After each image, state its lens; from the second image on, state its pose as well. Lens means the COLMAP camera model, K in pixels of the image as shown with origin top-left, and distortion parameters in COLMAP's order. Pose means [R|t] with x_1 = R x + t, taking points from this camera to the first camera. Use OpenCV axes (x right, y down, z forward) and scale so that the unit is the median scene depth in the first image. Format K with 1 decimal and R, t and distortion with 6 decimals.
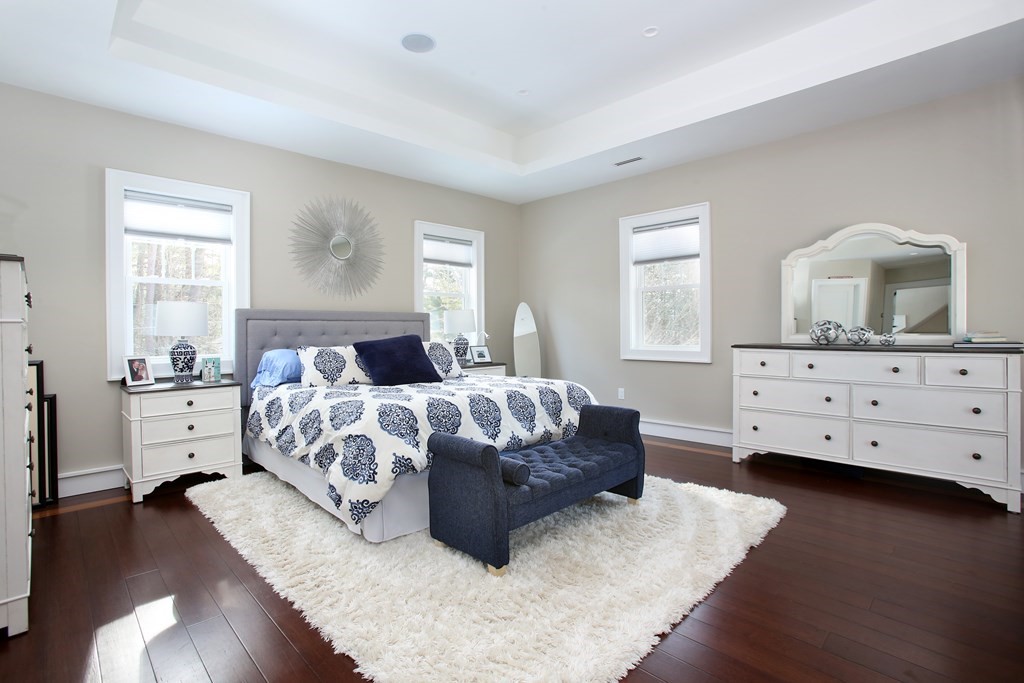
lens RADIAL K [[490.1, 0, 496.2], [0, 490.1, 322.4], [0, 0, 1]] dist [-0.026752, -0.000198]
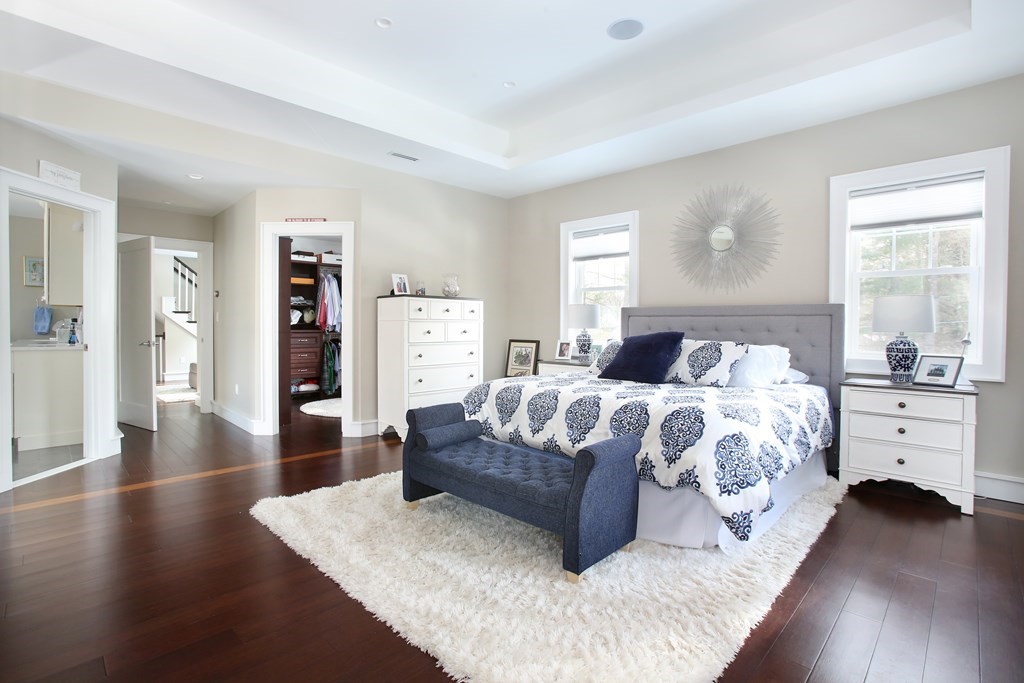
lens RADIAL K [[490.1, 0, 514.1], [0, 490.1, 336.3], [0, 0, 1]] dist [-0.026752, -0.000198]
pose [[0.059940, 0.030553, -0.997734, 0.610096], [0.009006, 0.999474, 0.031148, 0.003188], [0.998161, -0.010853, 0.059633, 0.550097]]
